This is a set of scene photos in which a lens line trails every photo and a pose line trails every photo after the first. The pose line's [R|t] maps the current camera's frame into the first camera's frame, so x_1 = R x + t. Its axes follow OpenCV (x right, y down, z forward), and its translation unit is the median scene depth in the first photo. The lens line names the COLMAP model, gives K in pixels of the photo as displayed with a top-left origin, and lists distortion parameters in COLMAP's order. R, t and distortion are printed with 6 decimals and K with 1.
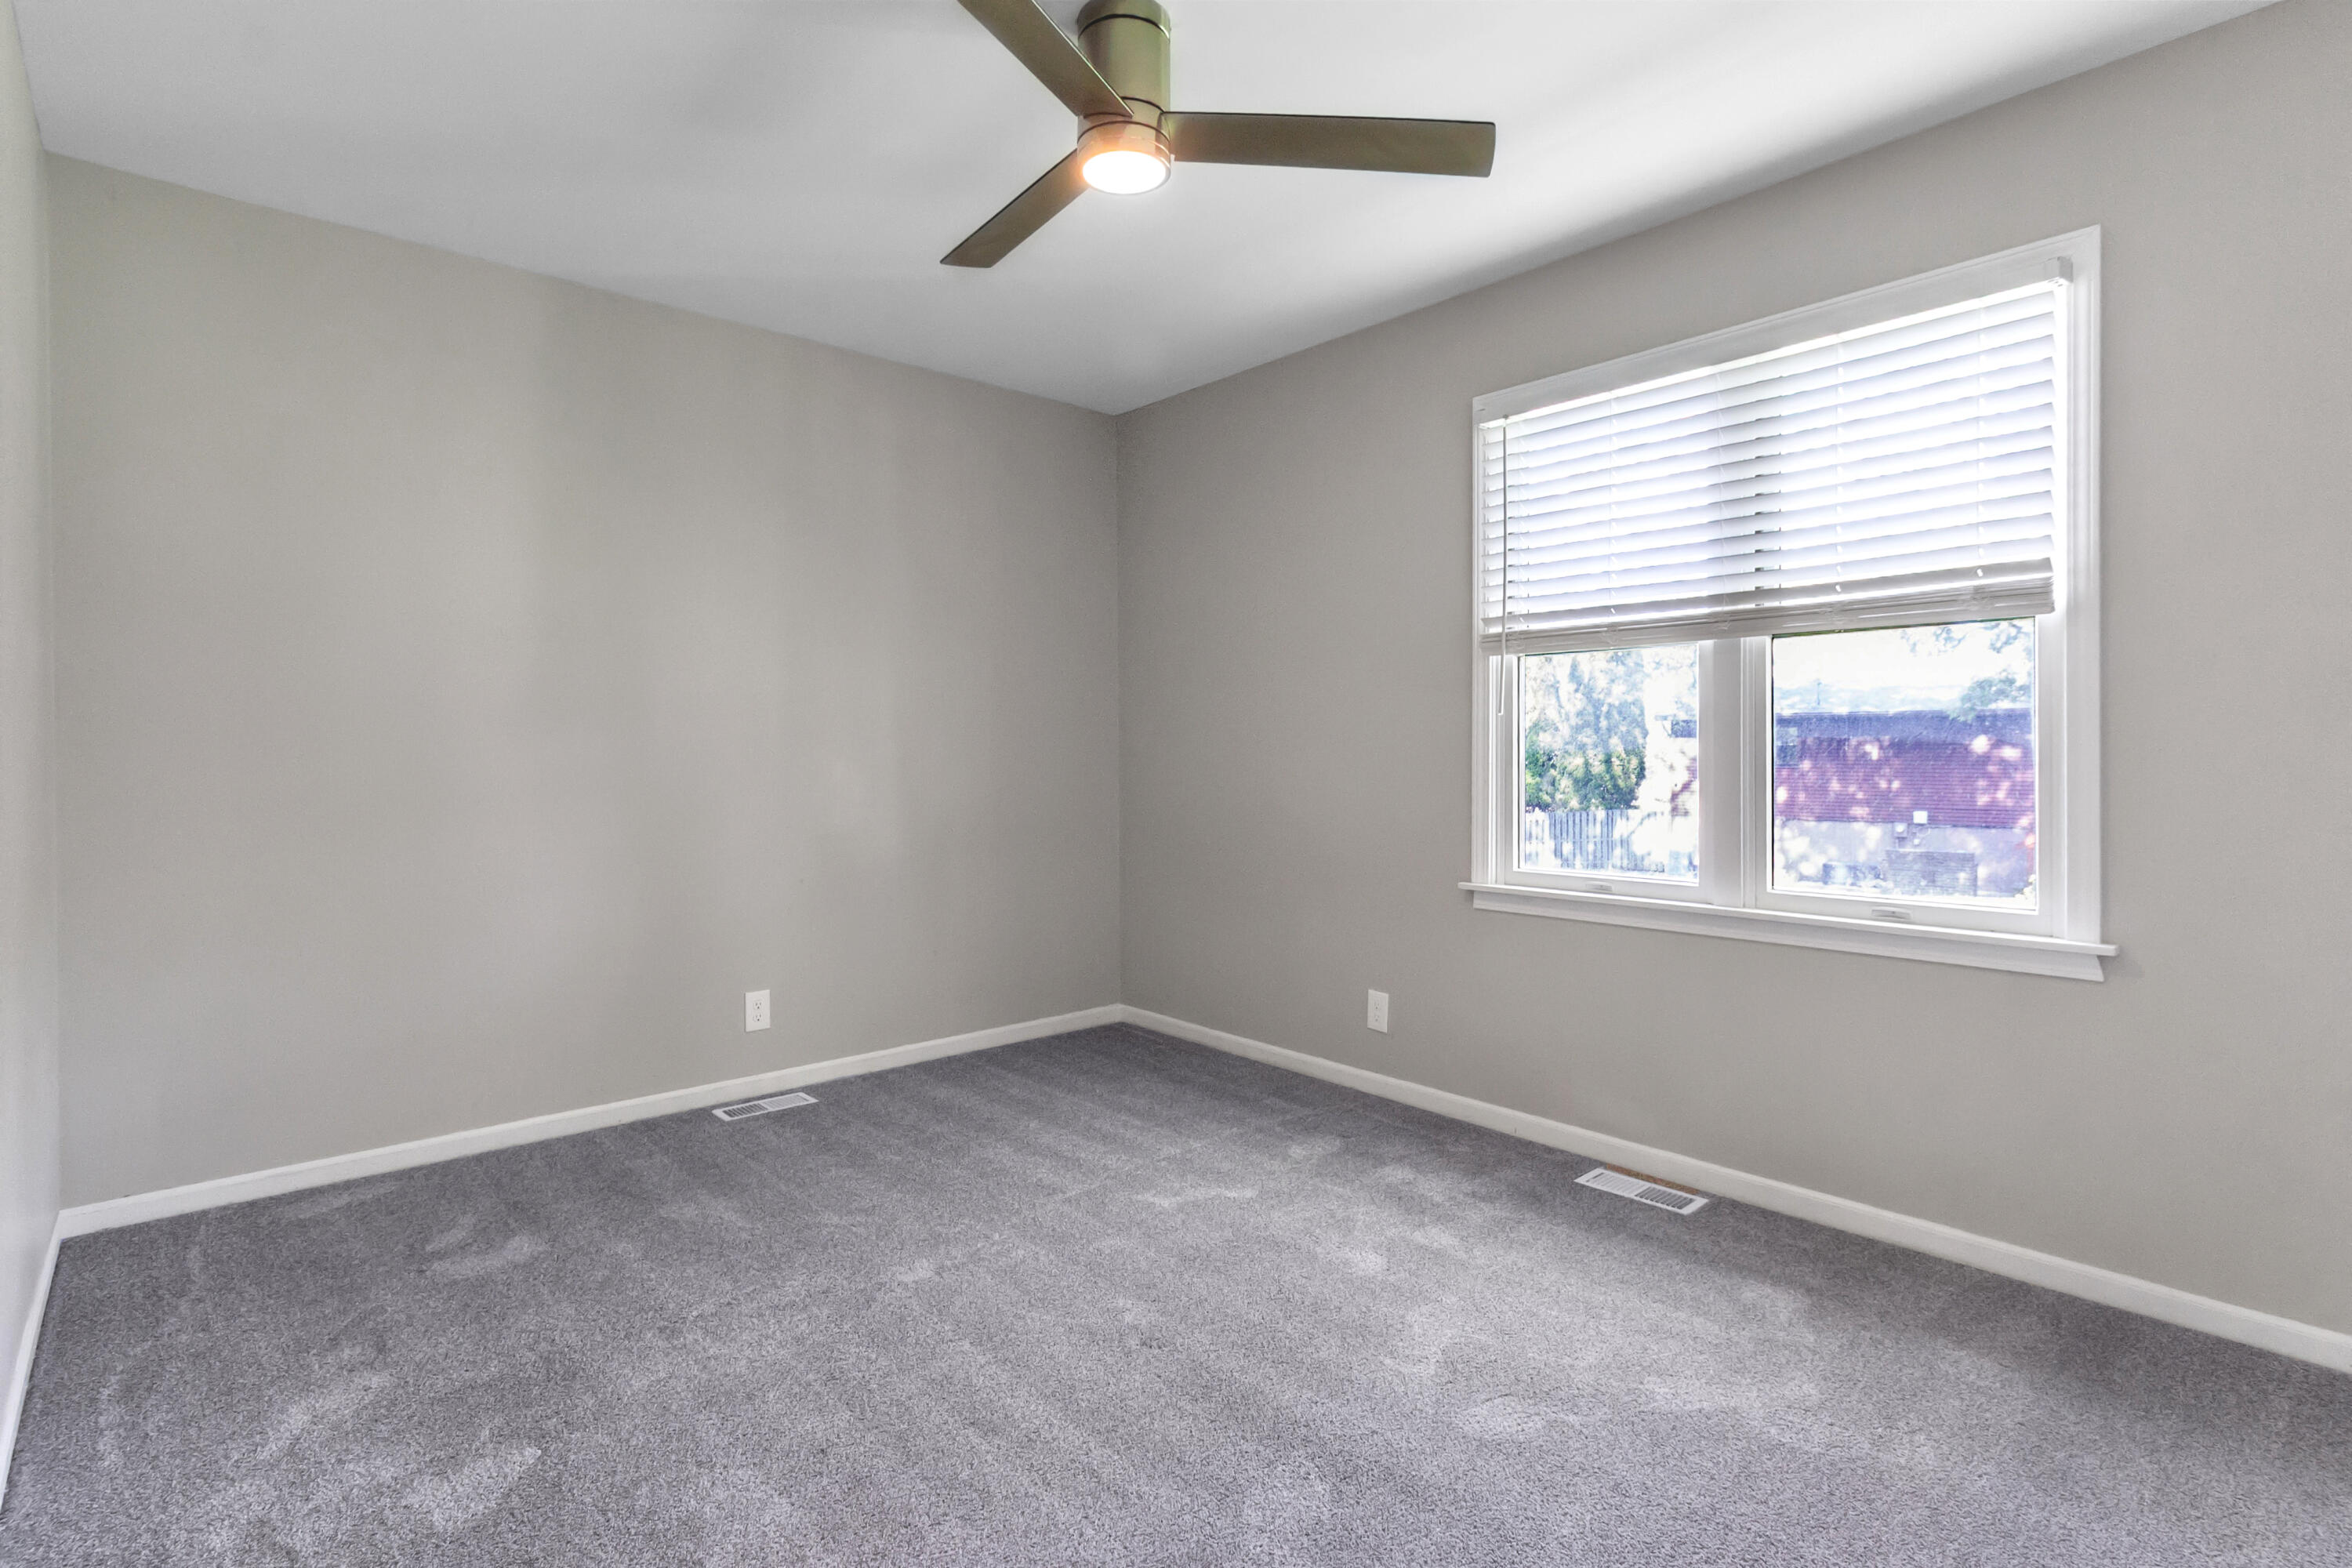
lens RADIAL K [[1110.9, 0, 1173.3], [0, 1110.9, 748.7], [0, 0, 1]] dist [0.001599, 0.000325]
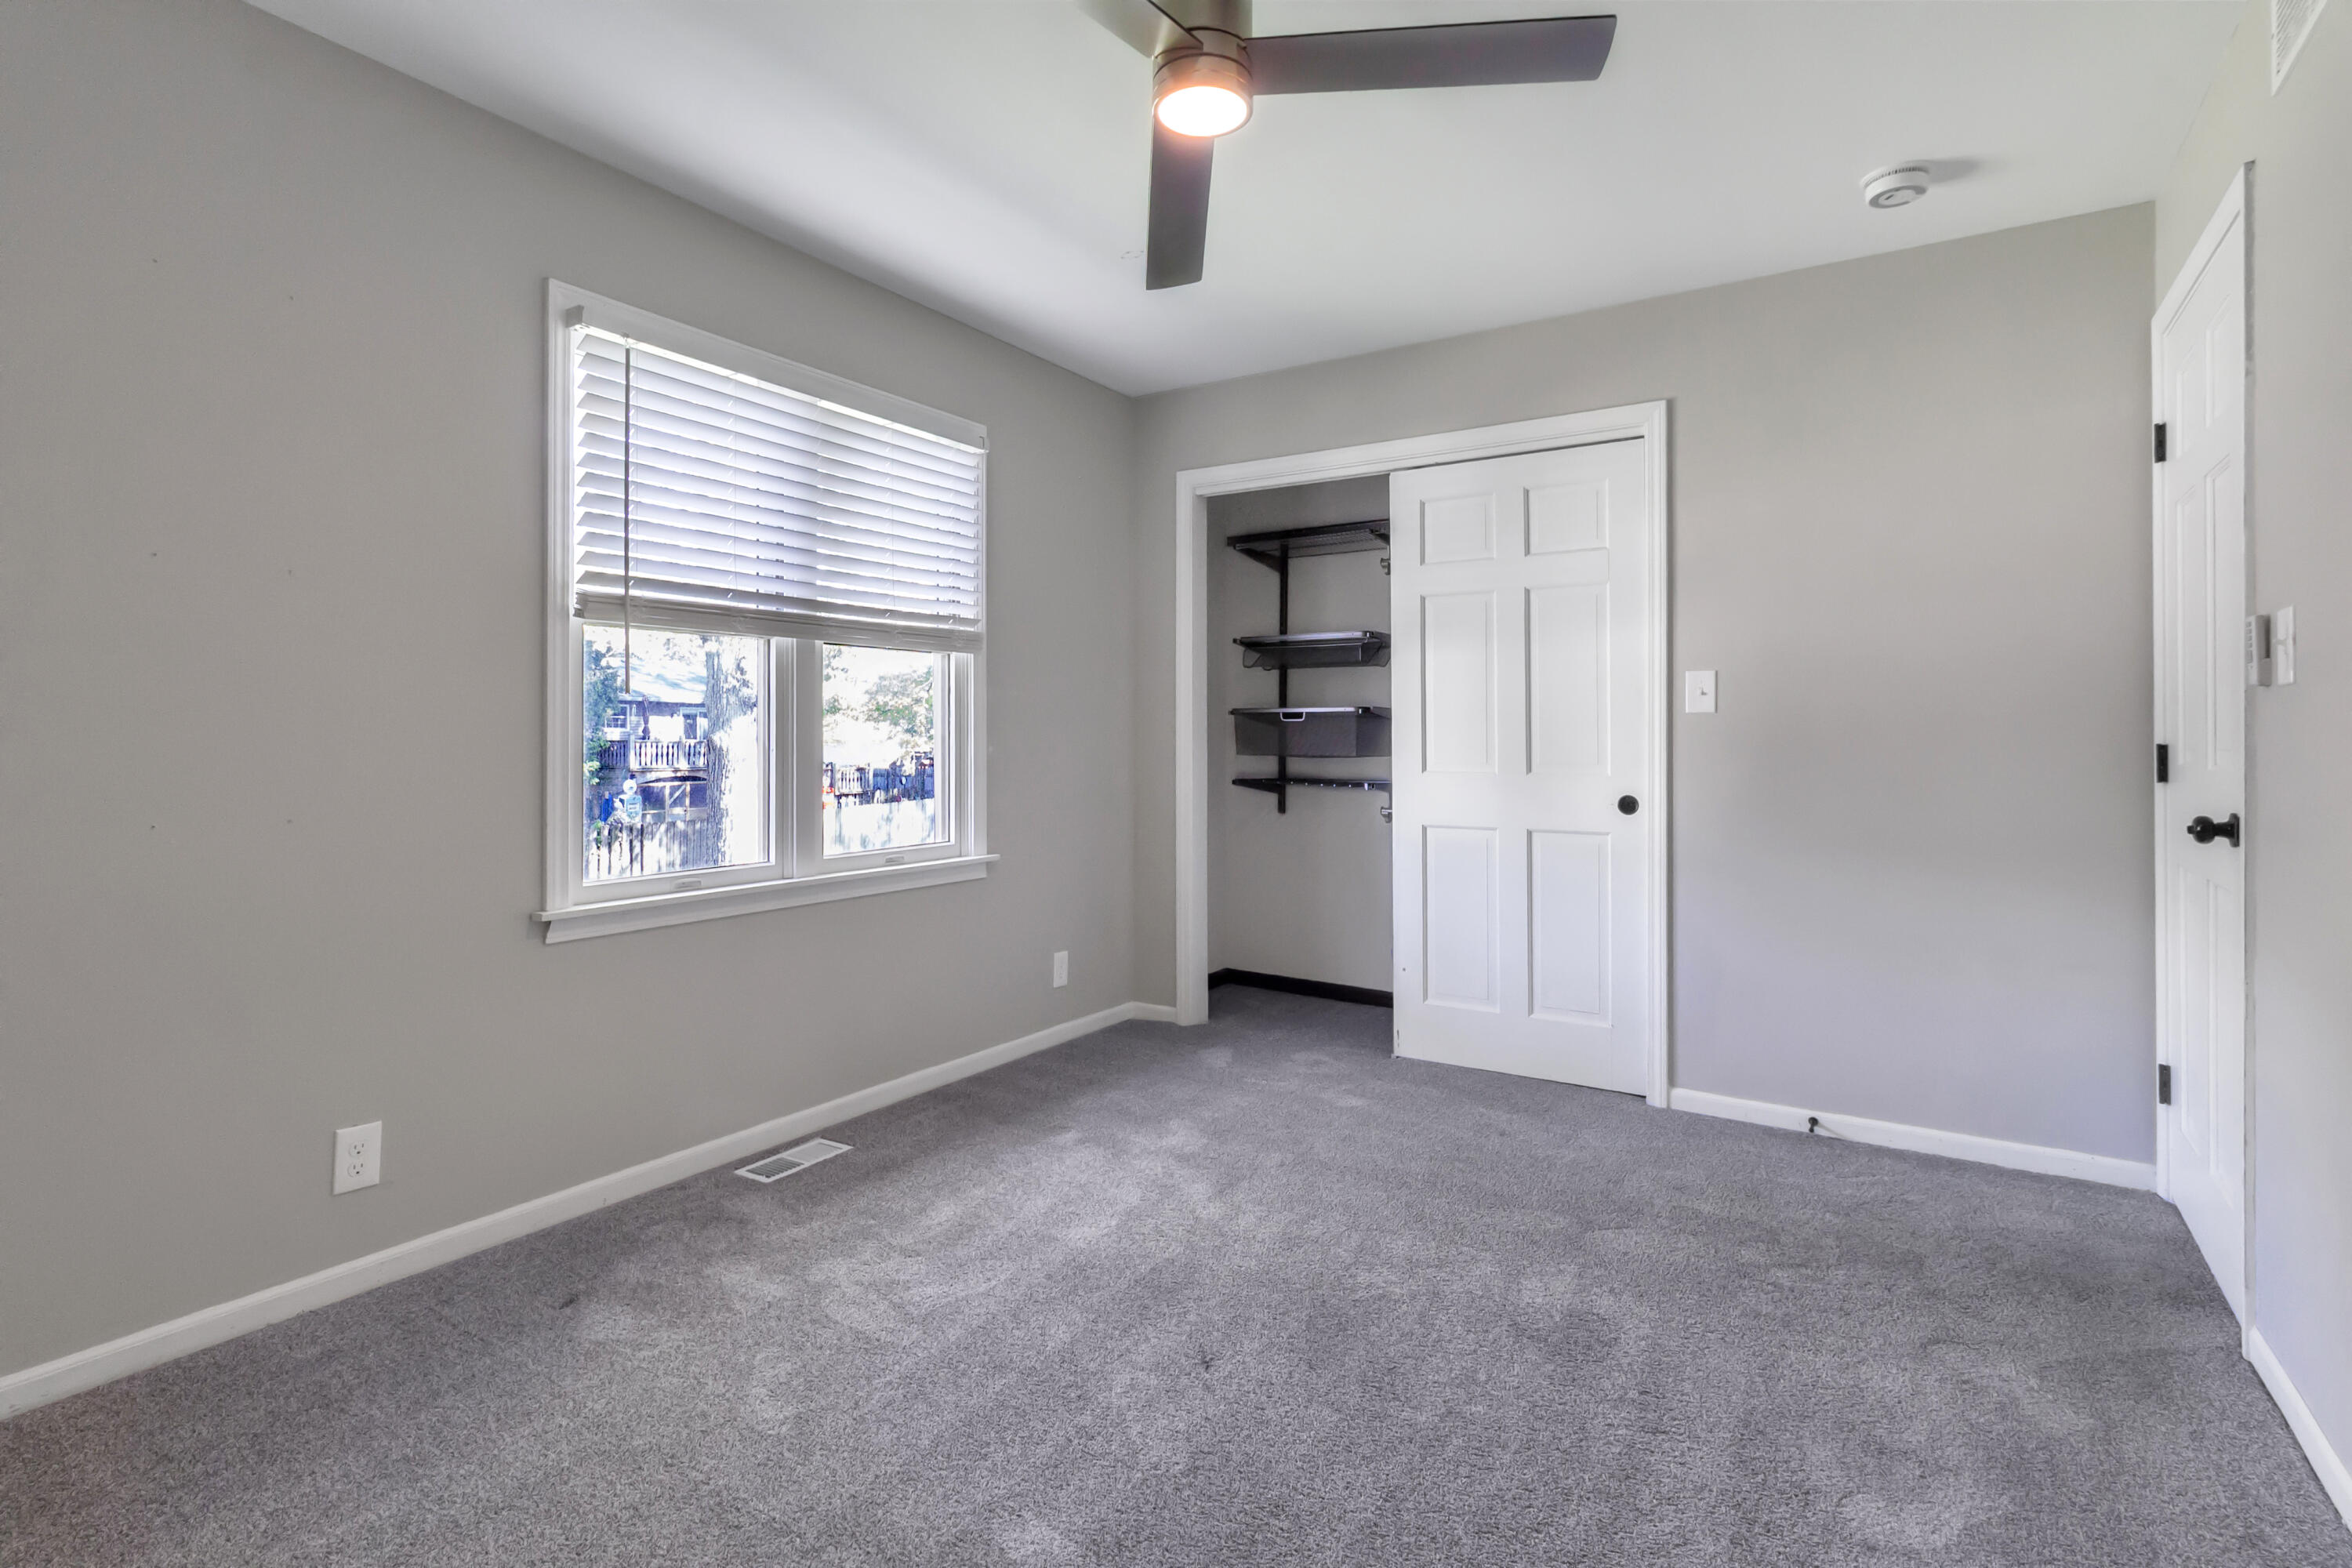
lens RADIAL K [[1110.9, 0, 1173.3], [0, 1110.9, 748.7], [0, 0, 1]] dist [0.001599, 0.000325]
pose [[-0.248047, -0.000903, 0.968748, -0.627365], [0.005361, 0.999983, 0.002304, 0.009352], [-0.968733, 0.005765, -0.248038, 0.835114]]
